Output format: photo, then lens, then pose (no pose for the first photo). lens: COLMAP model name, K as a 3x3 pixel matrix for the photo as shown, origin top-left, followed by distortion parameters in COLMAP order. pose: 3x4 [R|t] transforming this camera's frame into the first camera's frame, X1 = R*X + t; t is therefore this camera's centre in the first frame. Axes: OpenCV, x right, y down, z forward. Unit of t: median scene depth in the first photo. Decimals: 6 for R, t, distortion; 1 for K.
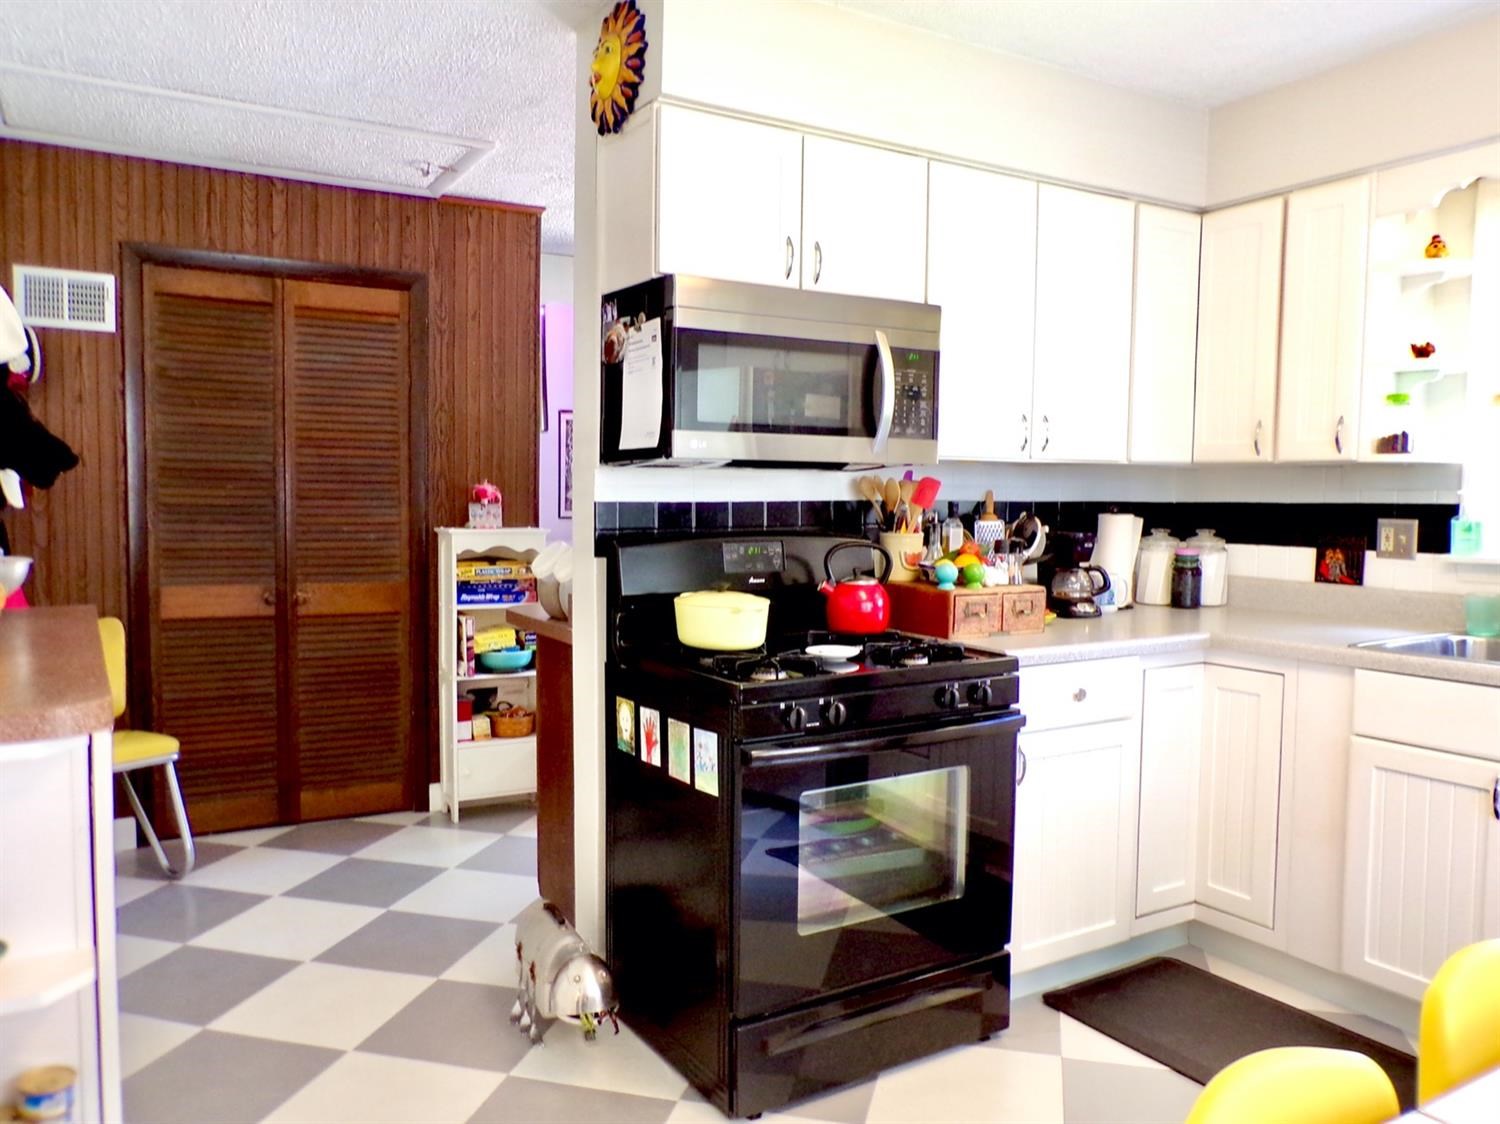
lens RADIAL K [[1144.5, 0, 750.0], [0, 1144.5, 562.0], [0, 0, 1]] dist [-0.000490, -0.001724]
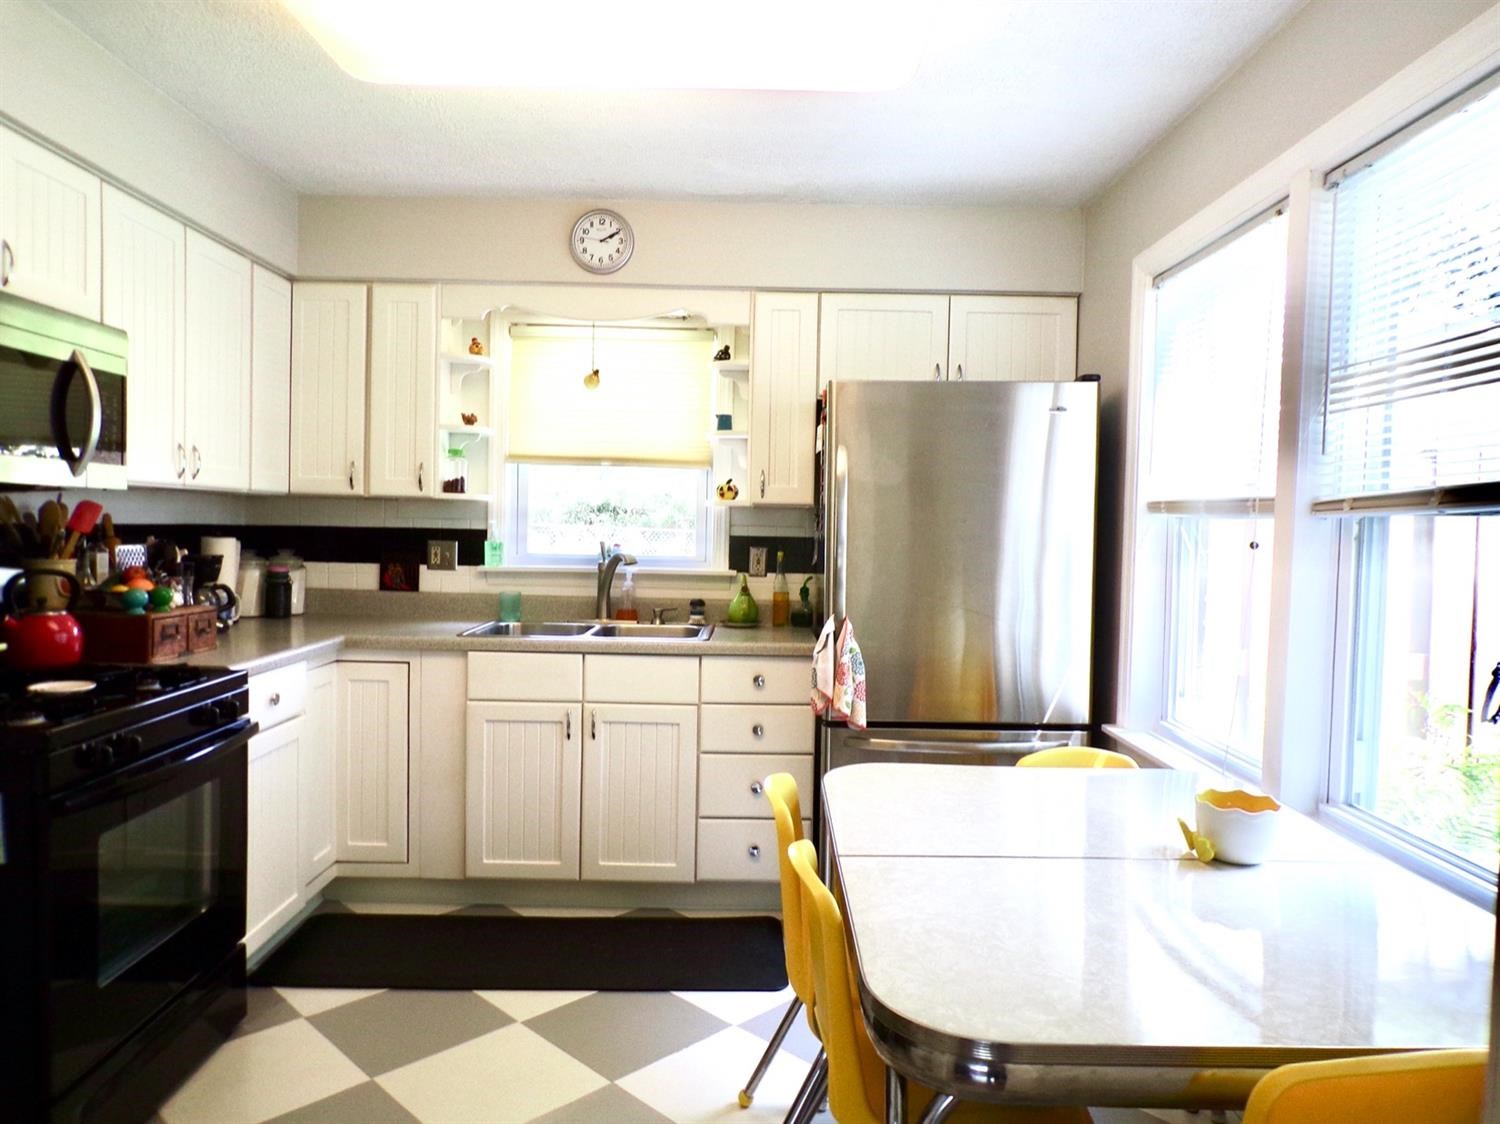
lens RADIAL K [[1030.0, 0, 750.0], [0, 1030.0, 562.0], [0, 0, 1]] dist [-0.011206, 0.025703]
pose [[0.512877, -0.023994, 0.858127, -0.428042], [0.032348, 0.999440, 0.008611, -0.016128], [-0.857852, 0.023343, 0.513366, 0.097778]]
